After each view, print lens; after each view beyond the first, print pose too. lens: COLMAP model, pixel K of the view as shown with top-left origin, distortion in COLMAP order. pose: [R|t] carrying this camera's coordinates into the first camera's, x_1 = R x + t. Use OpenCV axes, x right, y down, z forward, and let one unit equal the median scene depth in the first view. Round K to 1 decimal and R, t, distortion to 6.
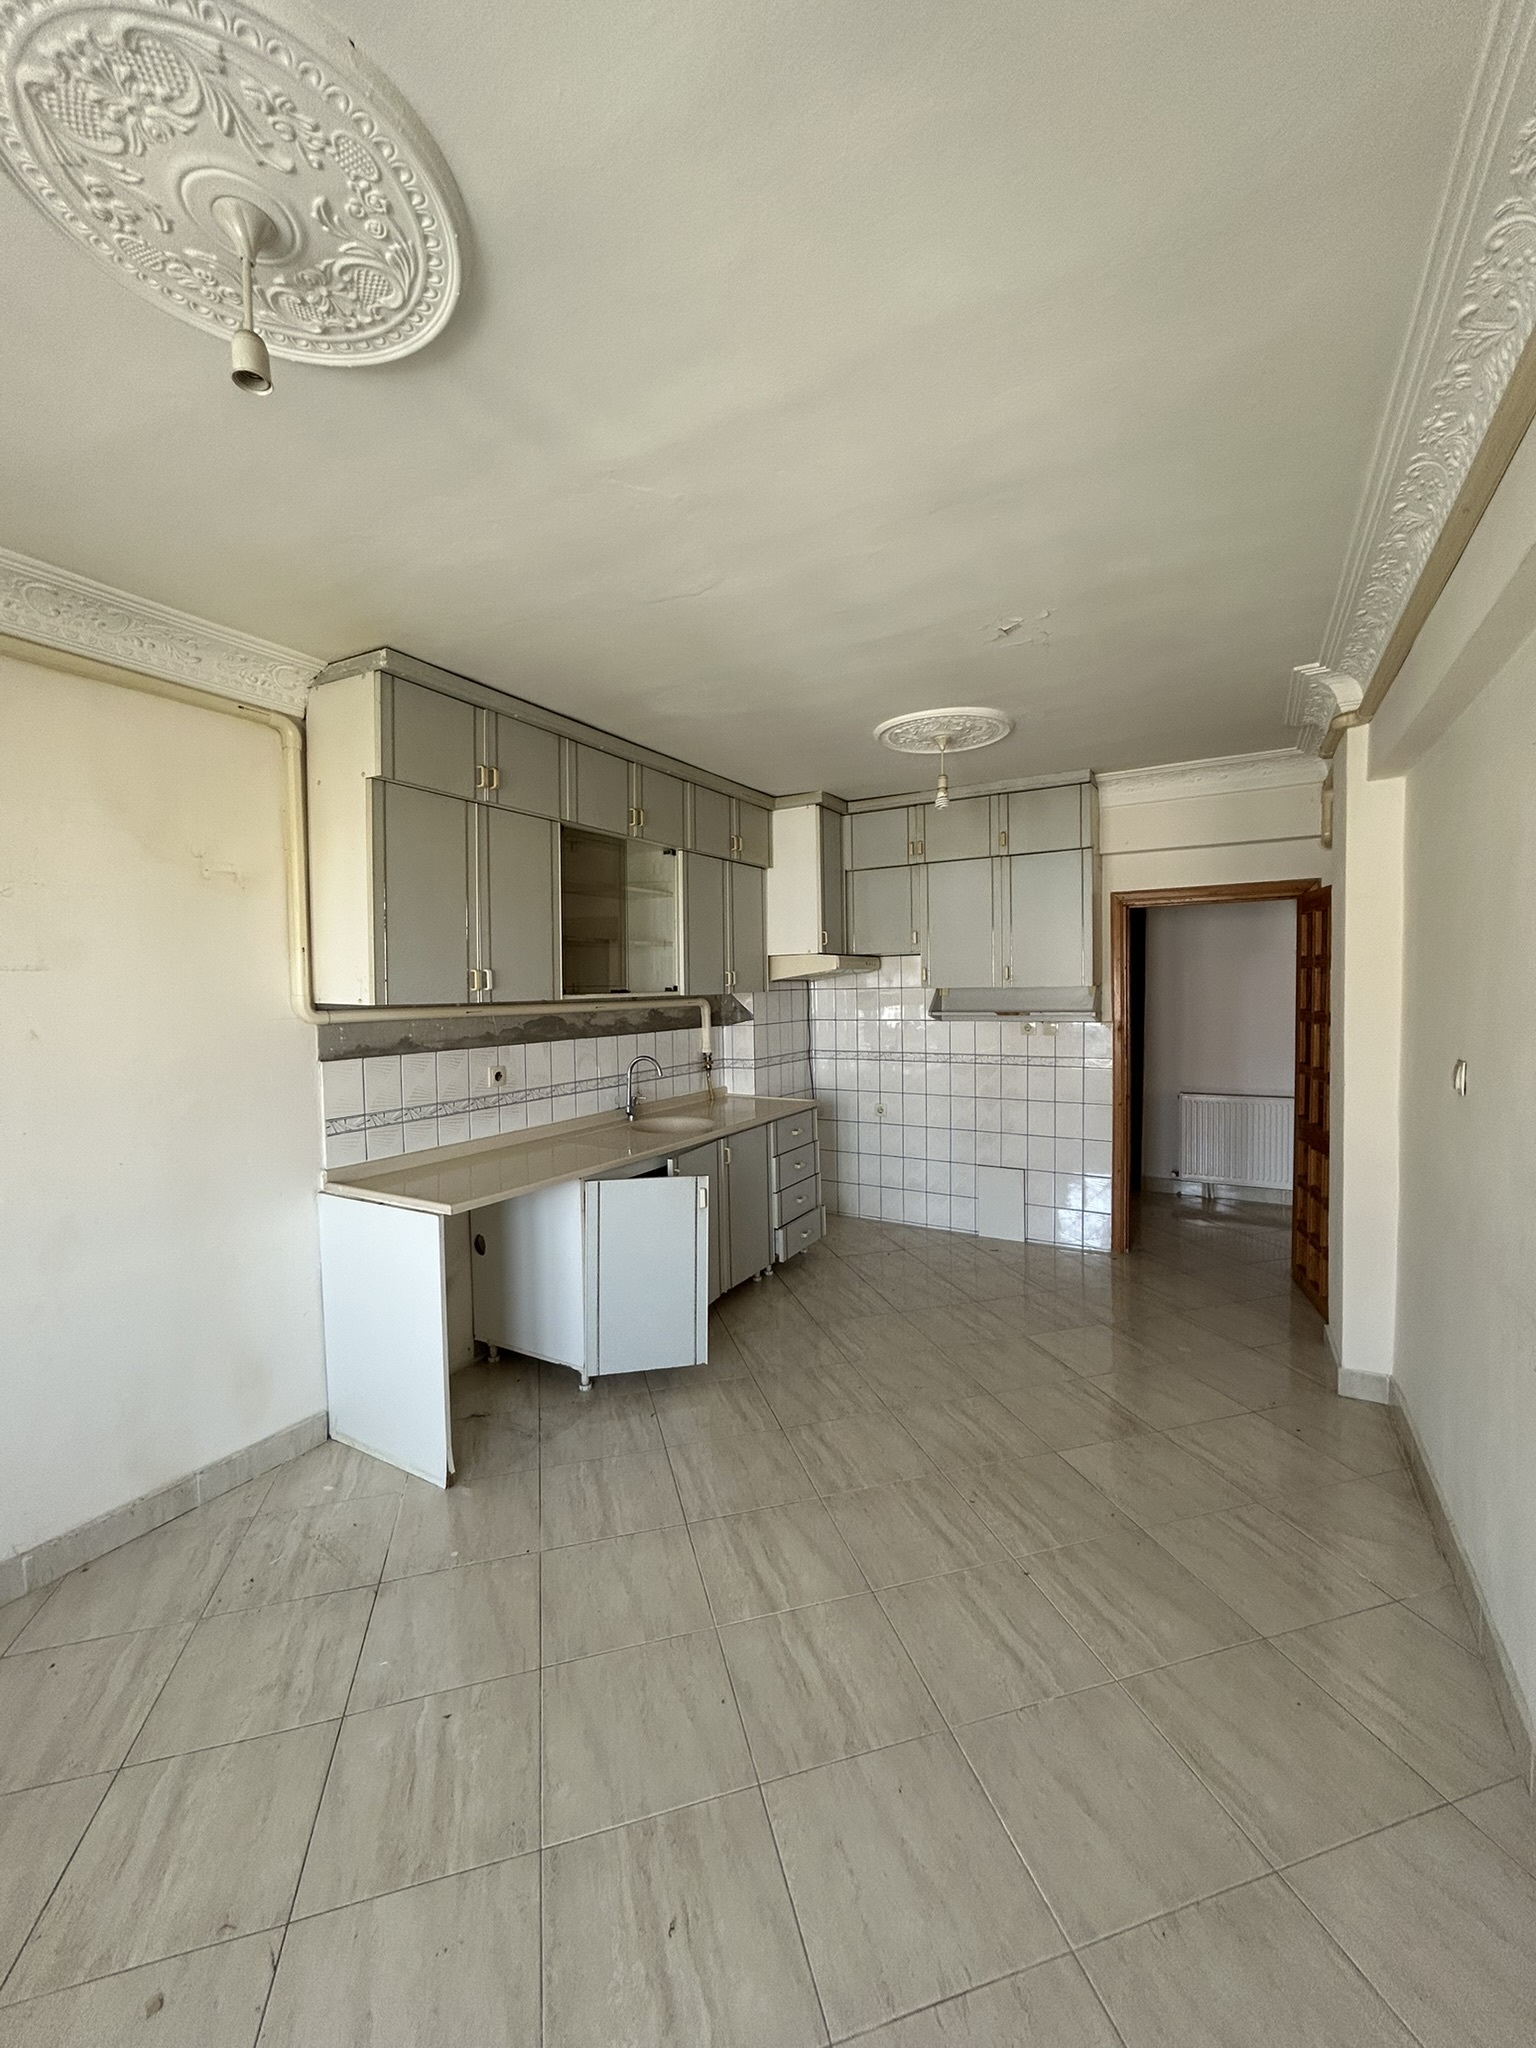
lens RADIAL K [[830.4, 0, 770.4], [0, 830.4, 1022.1], [0, 0, 1]] dist [-0.001081, -0.000205]
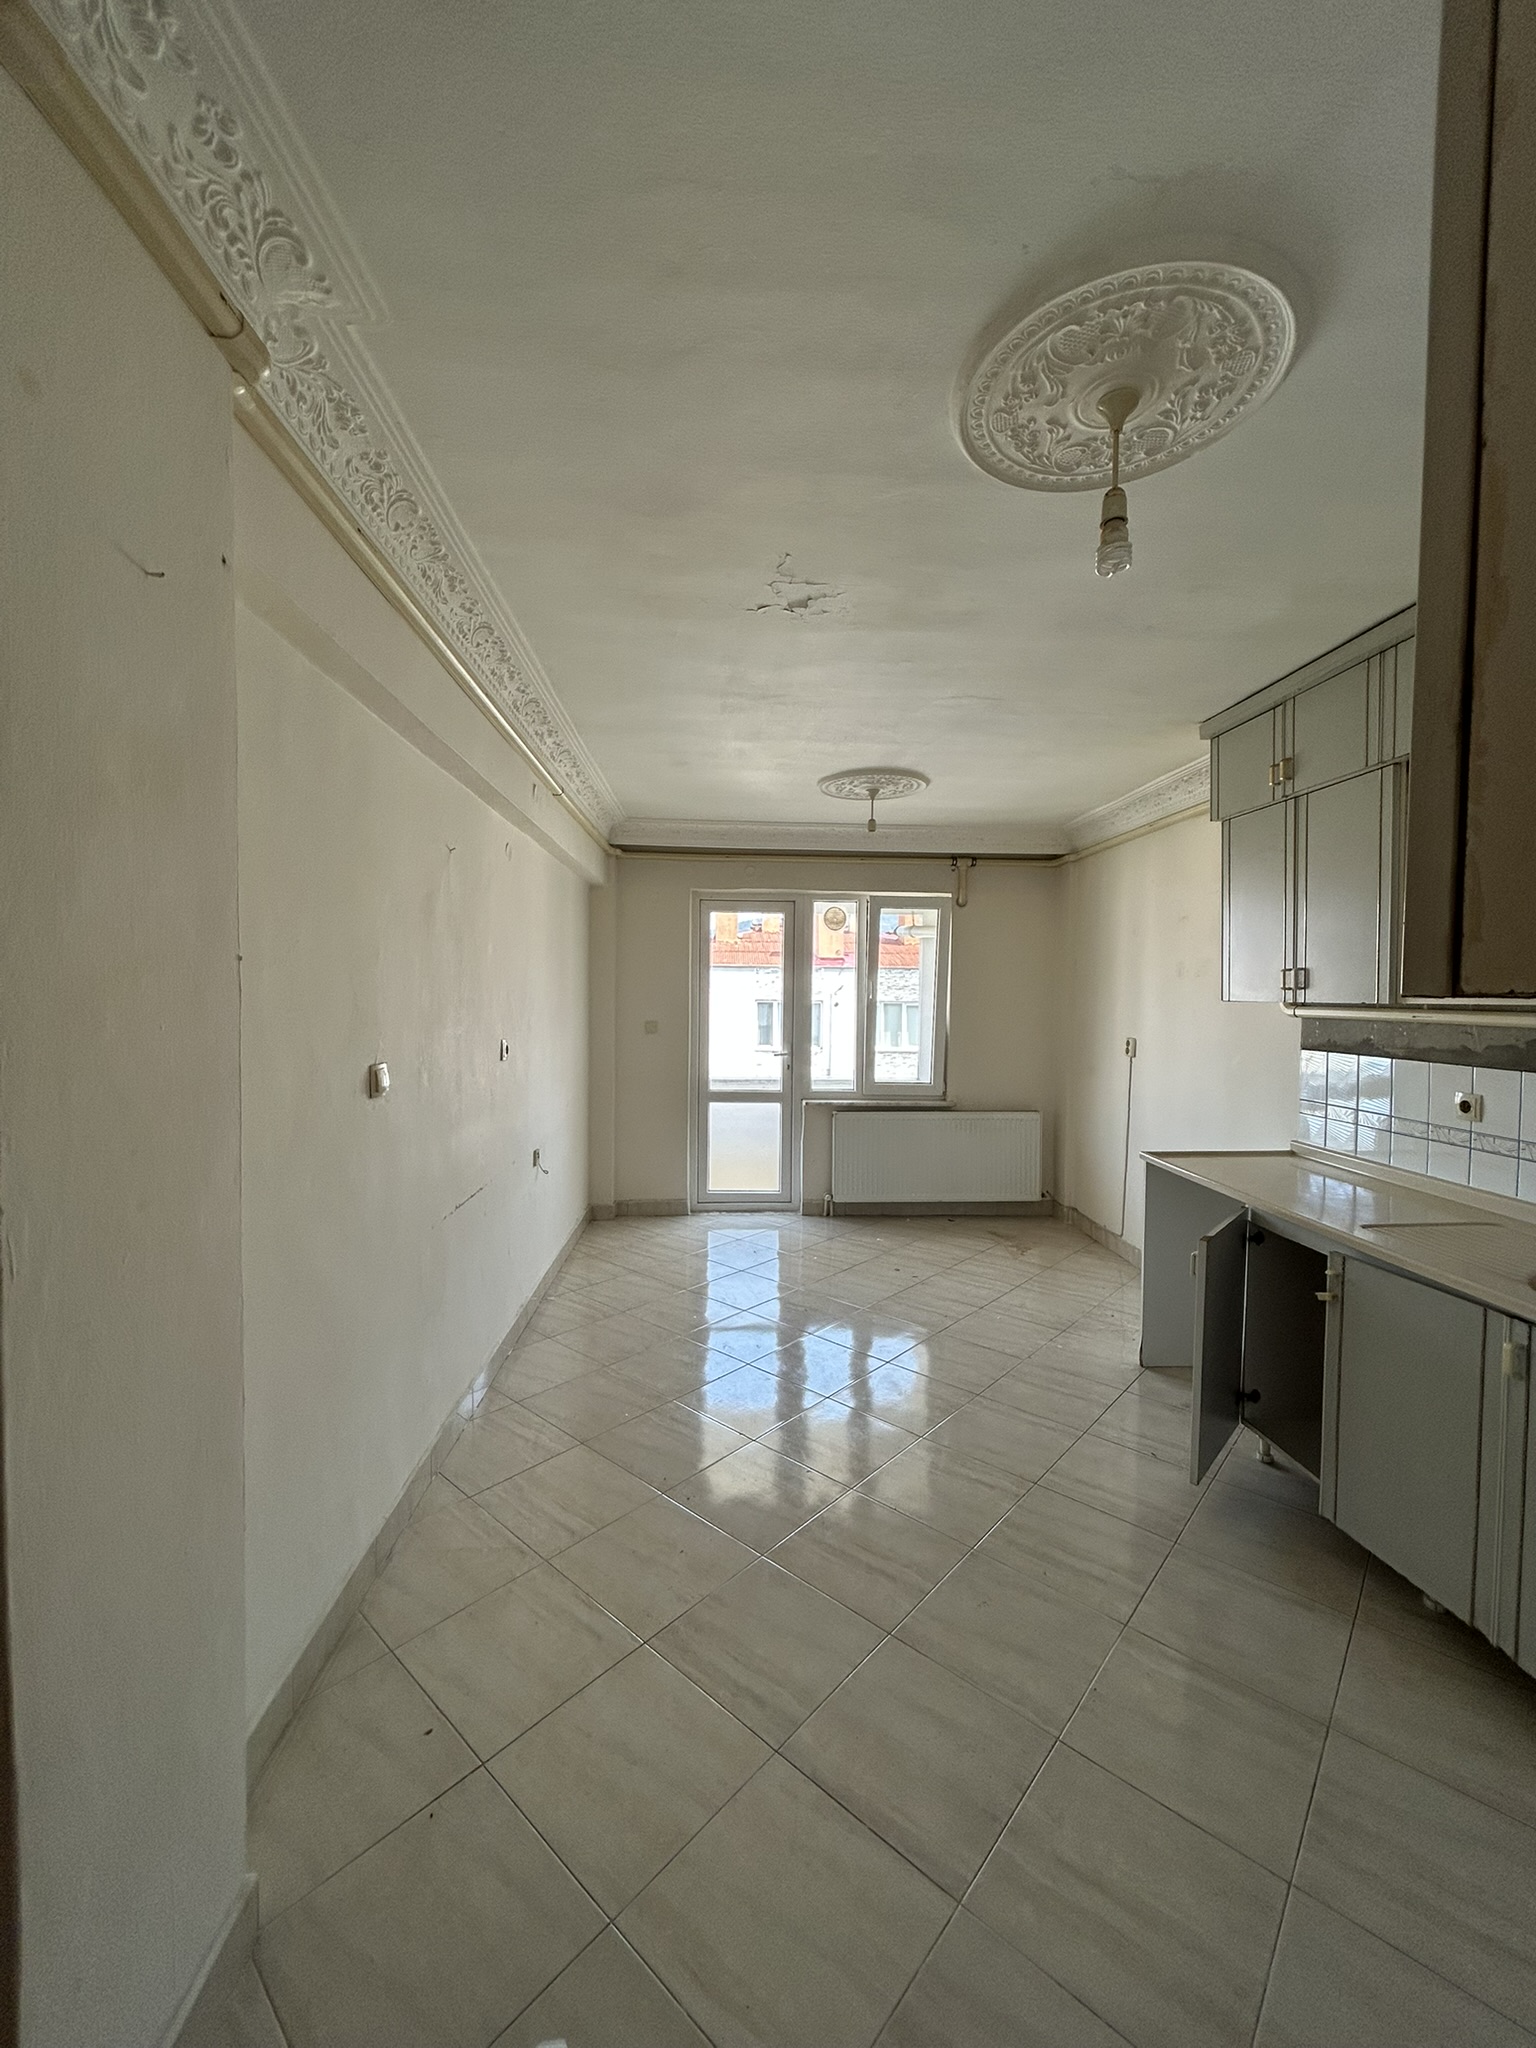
lens RADIAL K [[824.7, 0, 766.5], [0, 824.7, 1023.3], [0, 0, 1]] dist [0.001321, 0.000845]
pose [[-0.847080, 0.030909, -0.530565, 0.637891], [-0.014898, 0.996534, 0.081840, -0.064924], [0.531256, 0.077229, -0.843684, 1.393288]]
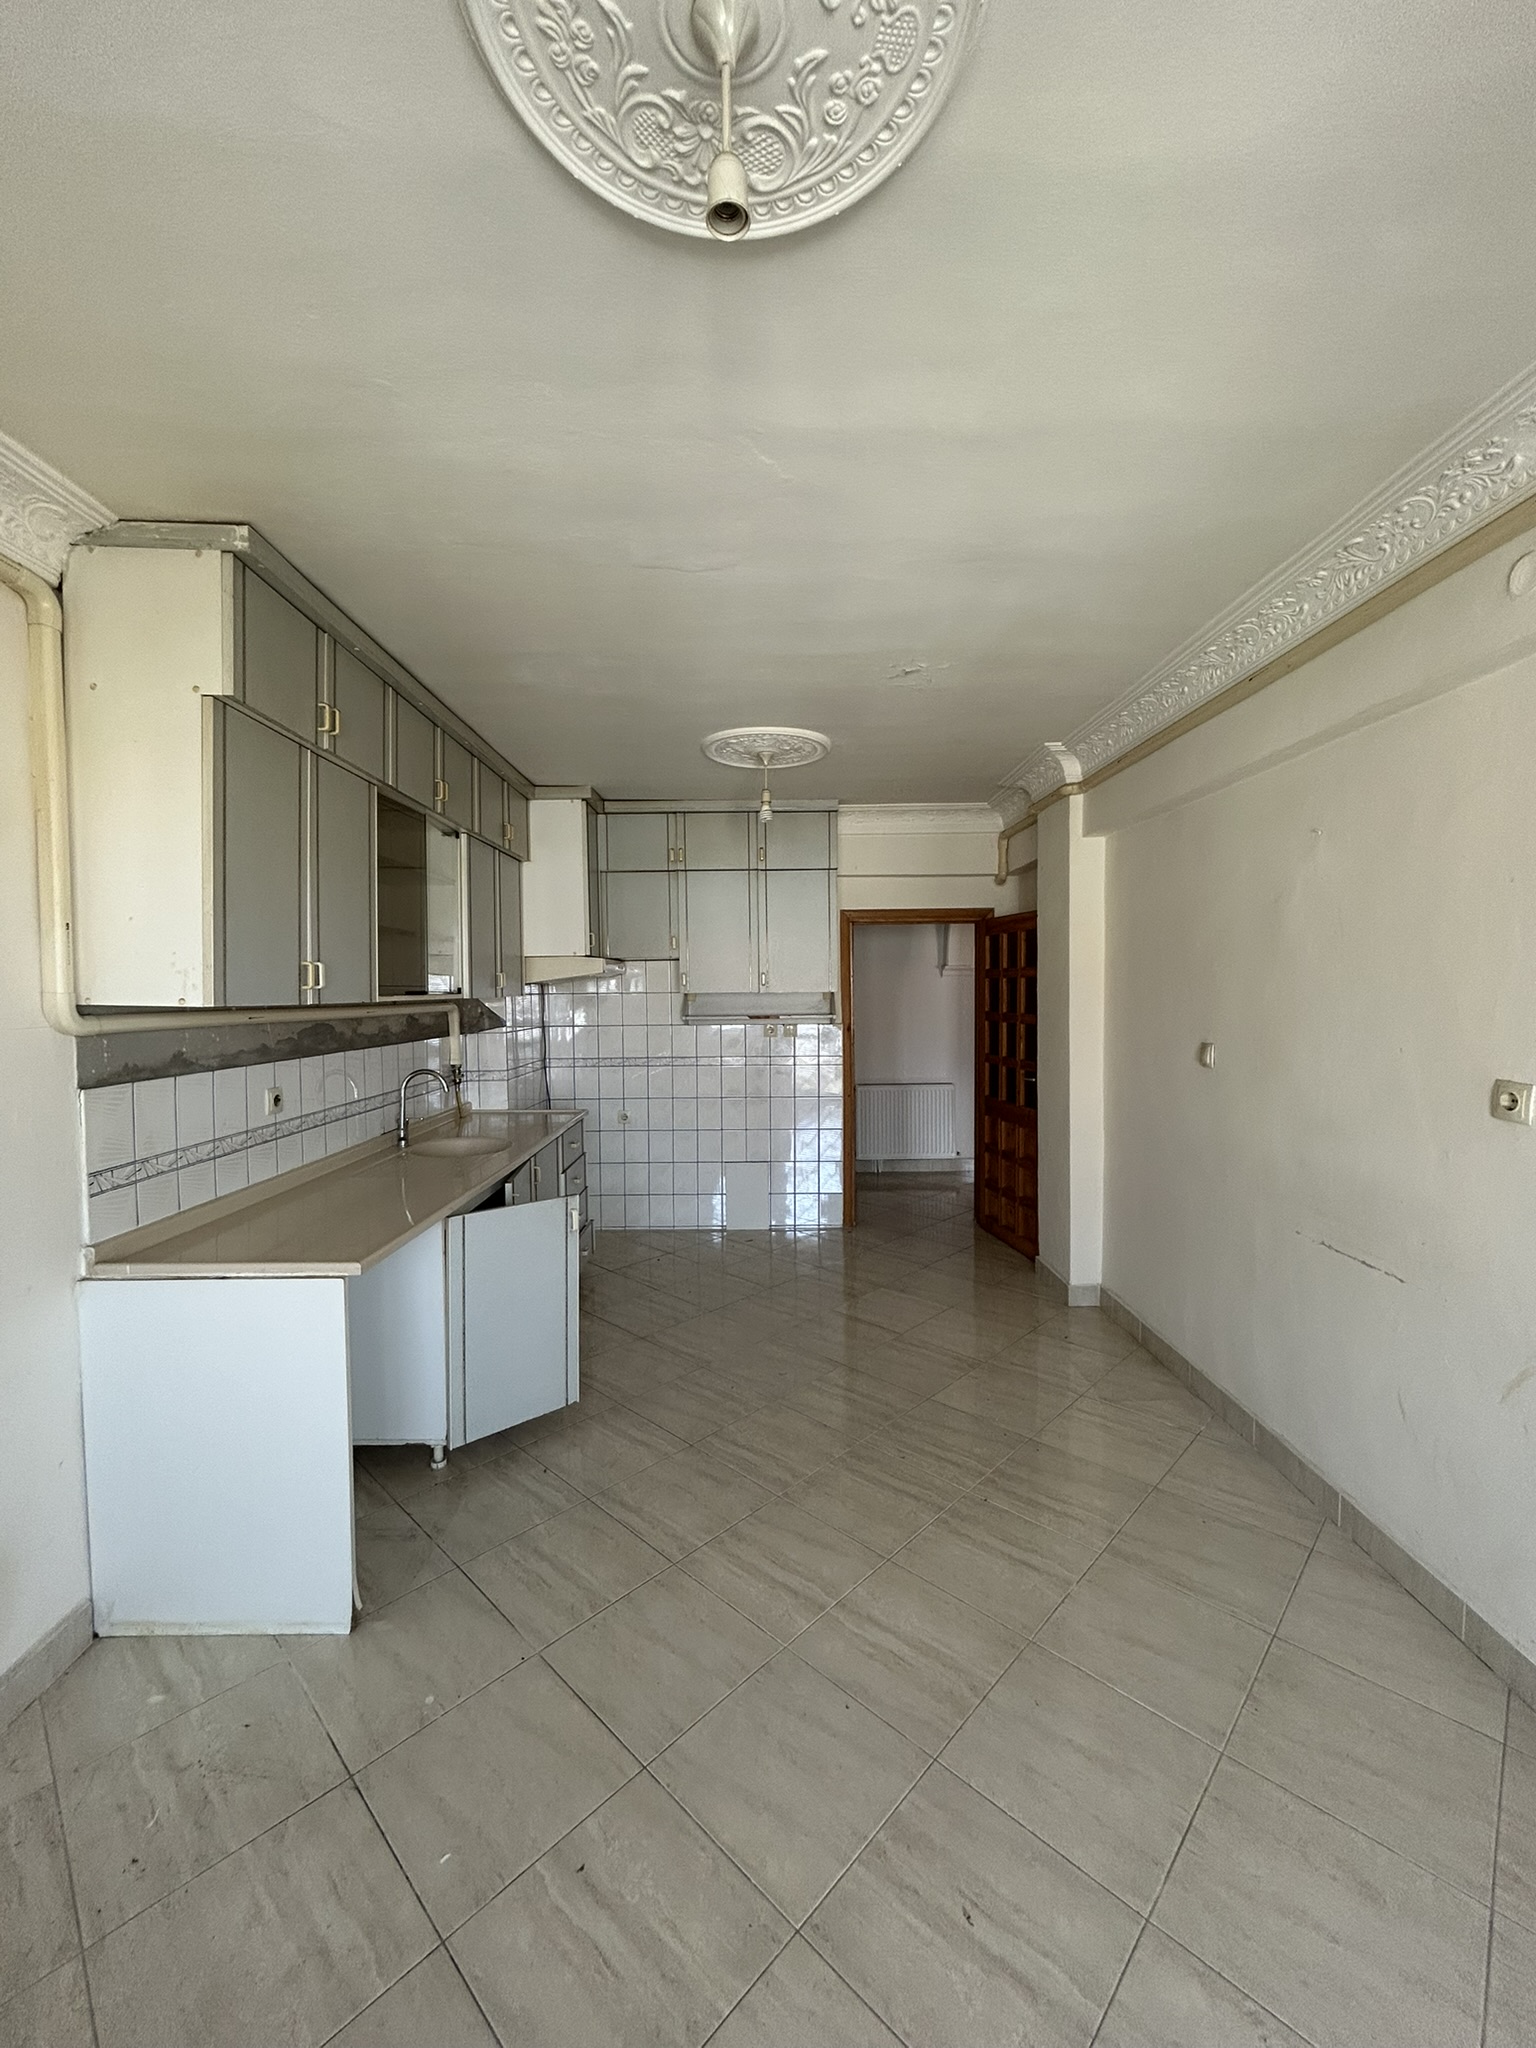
lens RADIAL K [[830.3, 0, 772.9], [0, 830.3, 1022.5], [0, 0, 1]] dist [0.000897, 0.000219]
pose [[0.861384, -0.010837, 0.507838, -0.349385], [0.016049, 0.999854, -0.005887, 0.004599], [-0.507700, 0.013221, 0.861432, 0.101106]]
